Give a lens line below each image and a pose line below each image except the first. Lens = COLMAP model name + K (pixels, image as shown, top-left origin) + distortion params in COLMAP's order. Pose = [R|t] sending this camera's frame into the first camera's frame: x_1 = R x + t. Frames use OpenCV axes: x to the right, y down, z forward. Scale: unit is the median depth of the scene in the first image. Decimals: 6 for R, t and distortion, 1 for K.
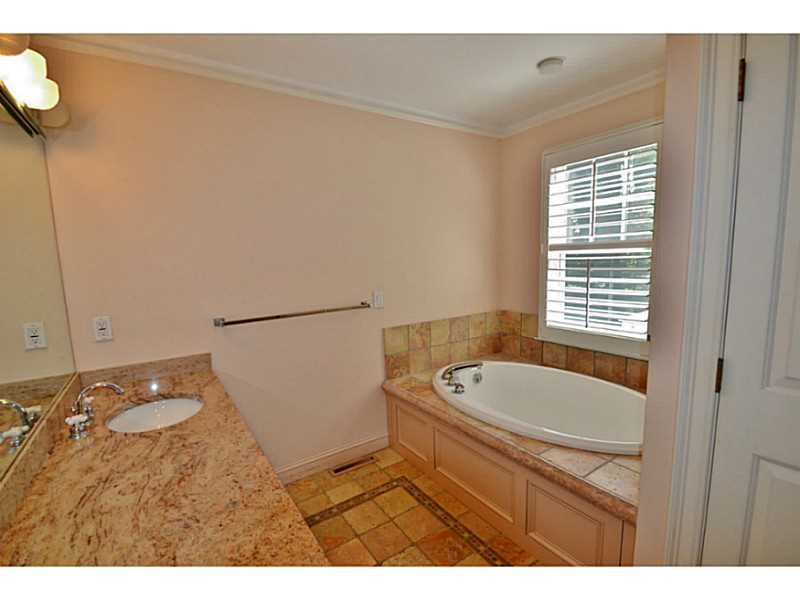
lens RADIAL K [[367.5, 0, 392.8], [0, 367.5, 303.7], [0, 0, 1]] dist [0.009178, -0.014924]
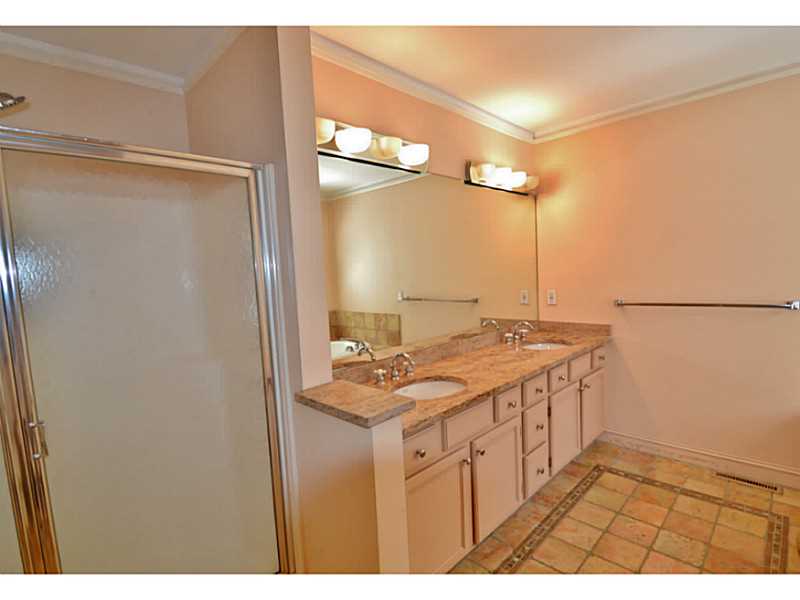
lens RADIAL K [[367.5, 0, 392.8], [0, 367.5, 303.7], [0, 0, 1]] dist [0.009178, -0.014924]
pose [[0.170229, 0.107418, -0.979532, 0.682315], [-0.077774, 0.992404, 0.095313, -0.009610], [0.982330, 0.059957, 0.177291, -0.030799]]
